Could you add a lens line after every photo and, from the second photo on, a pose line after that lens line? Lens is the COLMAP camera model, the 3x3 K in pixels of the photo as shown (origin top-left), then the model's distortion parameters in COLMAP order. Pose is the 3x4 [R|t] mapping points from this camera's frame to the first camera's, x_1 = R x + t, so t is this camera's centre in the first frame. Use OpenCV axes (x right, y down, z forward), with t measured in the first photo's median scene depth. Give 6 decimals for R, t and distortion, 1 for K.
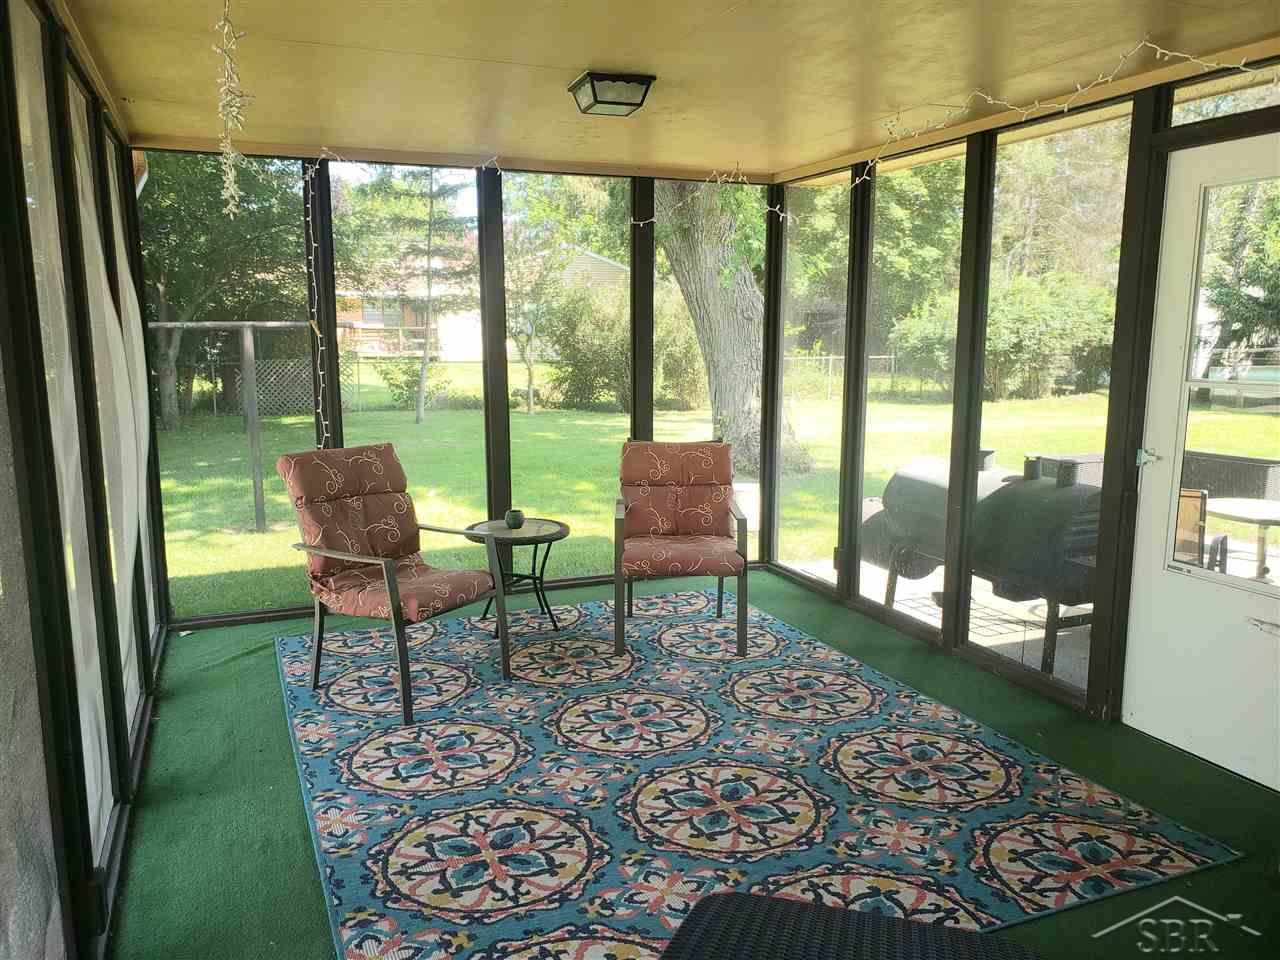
lens RADIAL K [[951.5, 0, 640.0], [0, 951.5, 480.0], [0, 0, 1]] dist [-0.011126, 0.002407]
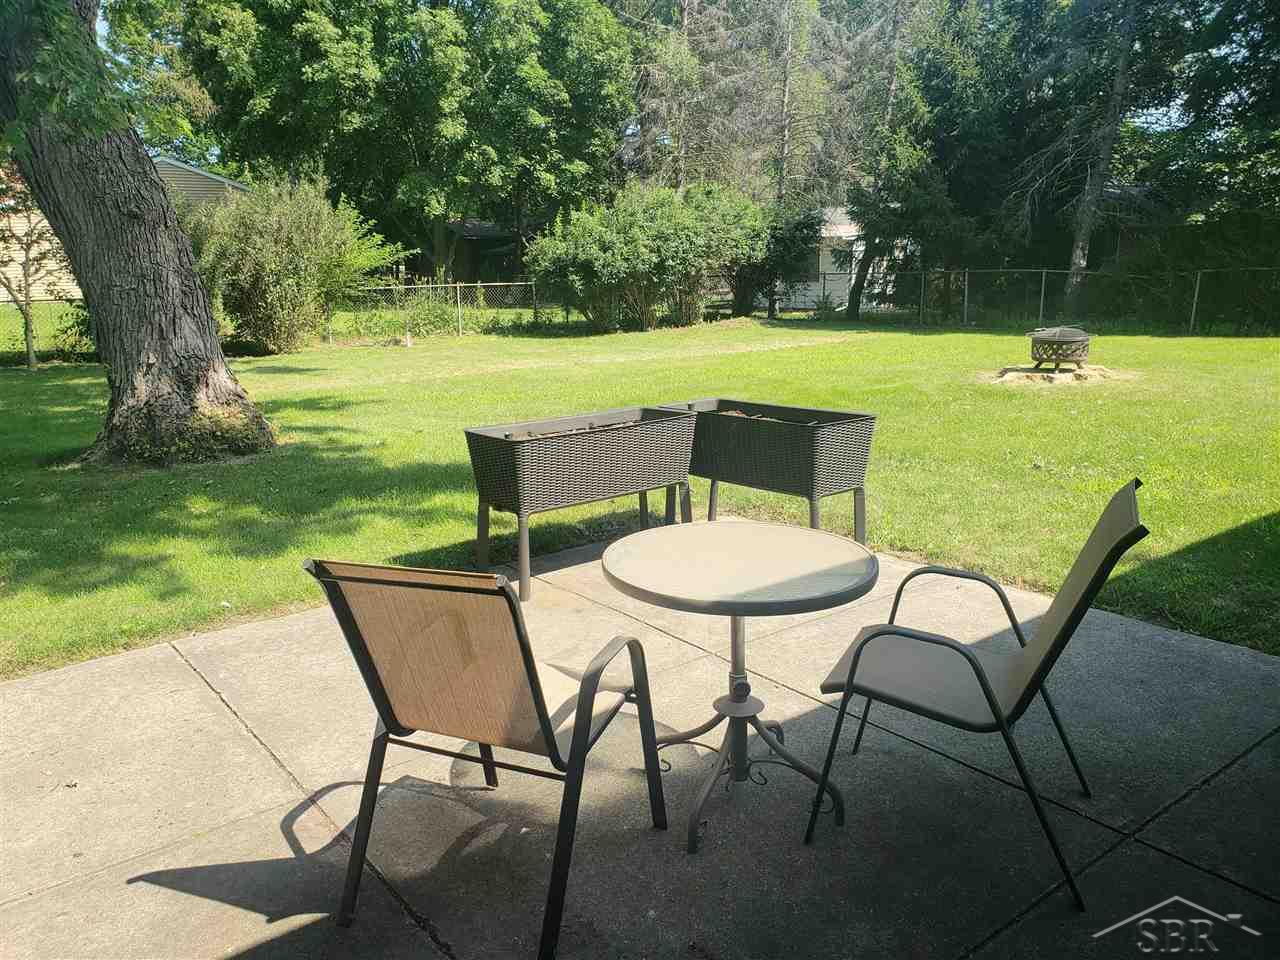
lens RADIAL K [[1004.2, 0, 640.0], [0, 1004.2, 480.0], [0, 0, 1]] dist [-0.028082, -0.000333]
pose [[0.952617, -0.084763, 0.292123, 0.083967], [0.068187, 0.995455, 0.066485, -0.006103], [-0.296431, -0.043416, 0.954067, 0.098668]]
